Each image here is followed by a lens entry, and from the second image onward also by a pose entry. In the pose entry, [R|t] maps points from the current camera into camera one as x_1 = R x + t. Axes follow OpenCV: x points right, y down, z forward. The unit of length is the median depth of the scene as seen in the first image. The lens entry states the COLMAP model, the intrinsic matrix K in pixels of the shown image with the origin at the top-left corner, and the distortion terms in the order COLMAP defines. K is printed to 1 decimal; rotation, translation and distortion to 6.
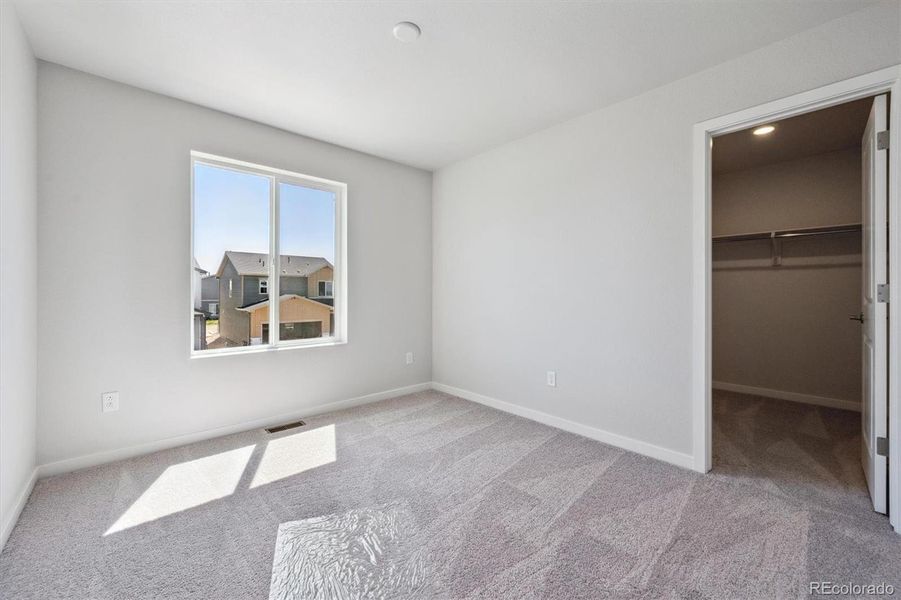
lens RADIAL K [[363.1, 0, 450.5], [0, 363.1, 300.0], [0, 0, 1]] dist [0.000574, 0.000051]
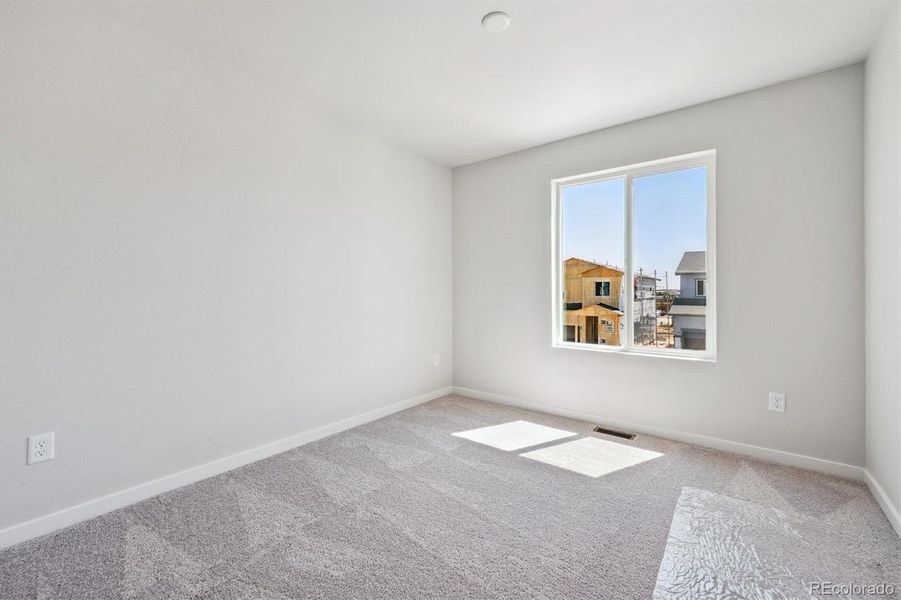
lens RADIAL K [[378.4, 0, 453.9], [0, 378.4, 304.2], [0, 0, 1]] dist [0.000286, 0.000054]
pose [[0.153907, 0.026679, -0.987725, 0.480738], [-0.020885, 0.999500, 0.023743, -0.008622], [0.987865, 0.016974, 0.154388, 0.426765]]
